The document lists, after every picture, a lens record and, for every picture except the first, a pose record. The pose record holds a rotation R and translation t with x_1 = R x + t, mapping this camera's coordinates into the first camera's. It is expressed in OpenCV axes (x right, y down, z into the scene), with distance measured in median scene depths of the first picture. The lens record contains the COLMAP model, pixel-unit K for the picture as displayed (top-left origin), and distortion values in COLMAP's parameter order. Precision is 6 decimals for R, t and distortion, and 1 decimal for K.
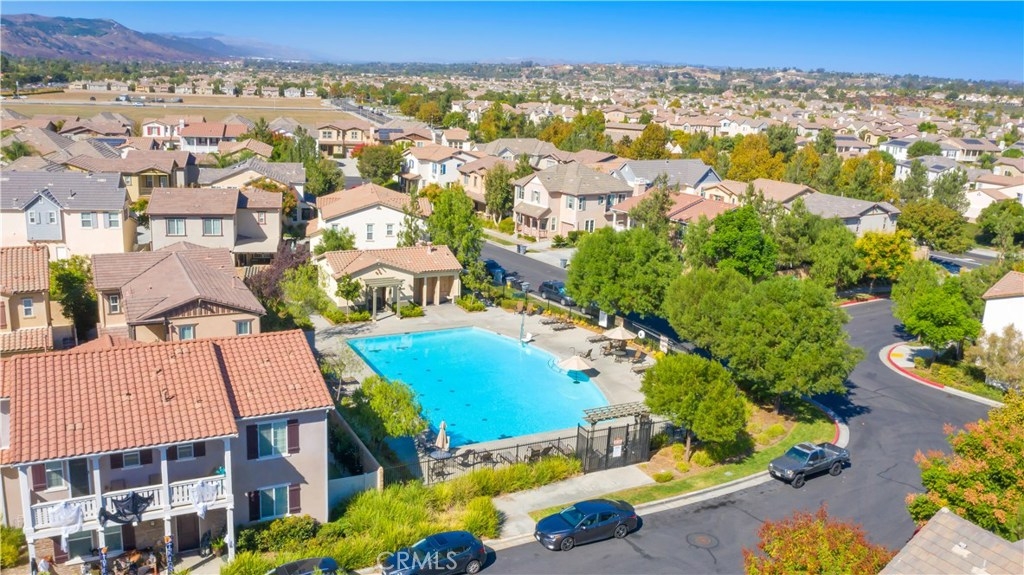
lens RADIAL K [[791.6, 0, 512.0], [0, 791.6, 287.5], [0, 0, 1]] dist [-0.011004, -0.002725]
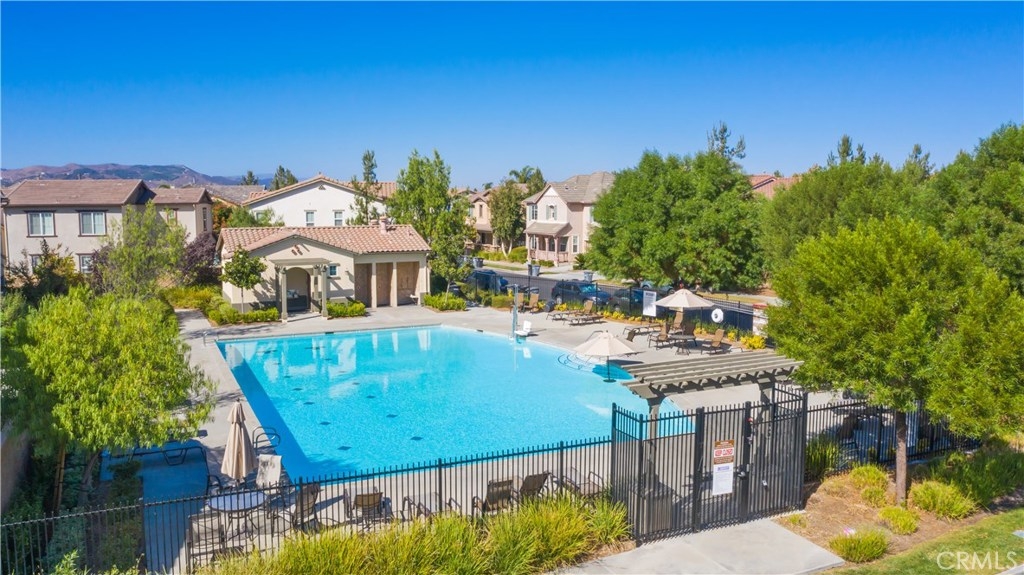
lens RADIAL K [[791.6, 0, 512.0], [0, 791.6, 287.5], [0, 0, 1]] dist [-0.011004, -0.002725]
pose [[0.998478, -0.039194, -0.038797, 0.031806], [0.034280, 0.992172, -0.120081, 0.095708], [0.043200, 0.118568, 0.992006, 0.373129]]
